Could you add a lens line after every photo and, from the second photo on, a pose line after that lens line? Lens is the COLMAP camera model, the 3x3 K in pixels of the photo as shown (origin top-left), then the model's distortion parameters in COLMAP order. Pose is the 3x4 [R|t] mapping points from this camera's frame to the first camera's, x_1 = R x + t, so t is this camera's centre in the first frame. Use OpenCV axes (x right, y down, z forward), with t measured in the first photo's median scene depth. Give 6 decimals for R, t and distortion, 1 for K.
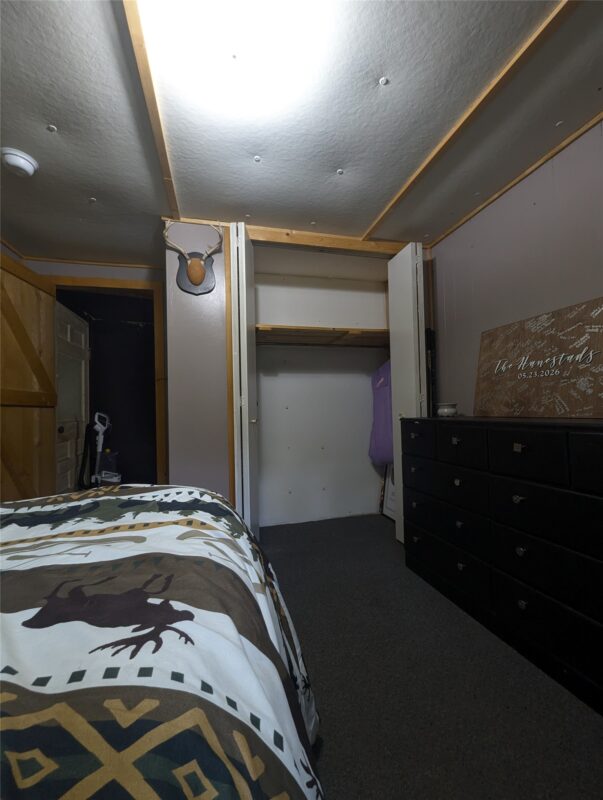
lens RADIAL K [[334.0, 0, 298.1], [0, 334.0, 402.0], [0, 0, 1]] dist [0.001875, -0.000240]
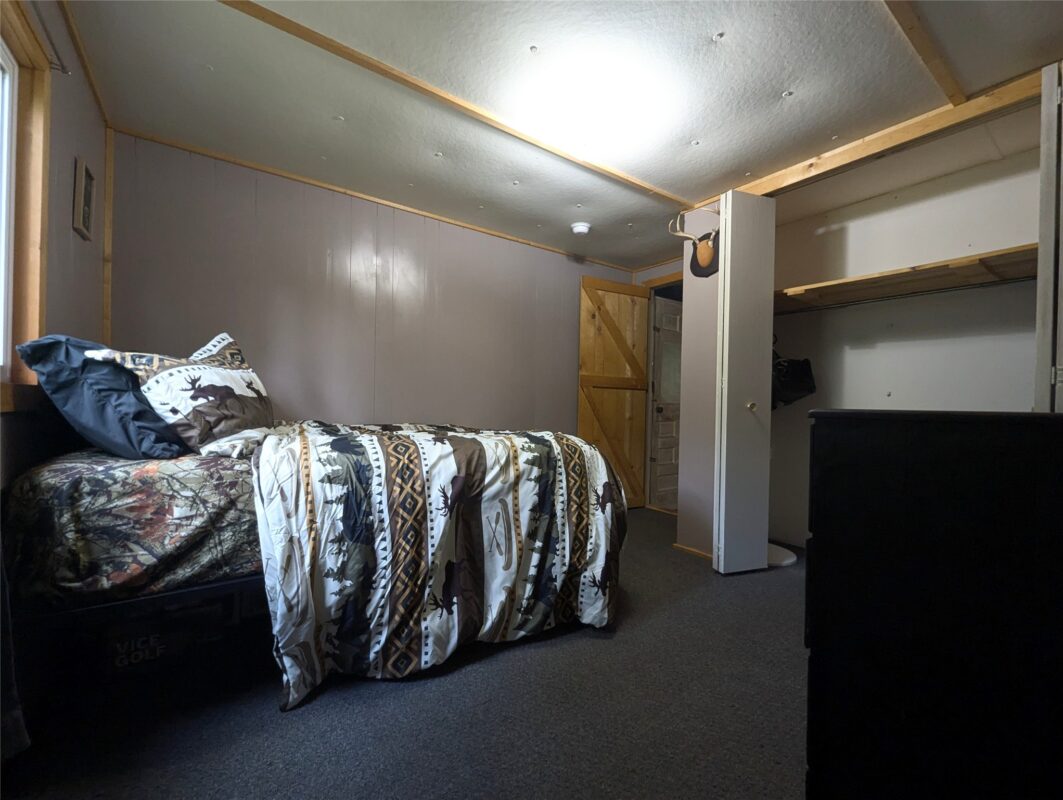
lens RADIAL K [[443.8, 0, 536.1], [0, 443.8, 403.1], [0, 0, 1]] dist [0.001875, -0.000240]
pose [[0.367850, 0.036279, -0.929177, 0.700055], [-0.009777, 0.999334, 0.035148, 0.012459], [0.929834, -0.003844, 0.367960, 0.037783]]
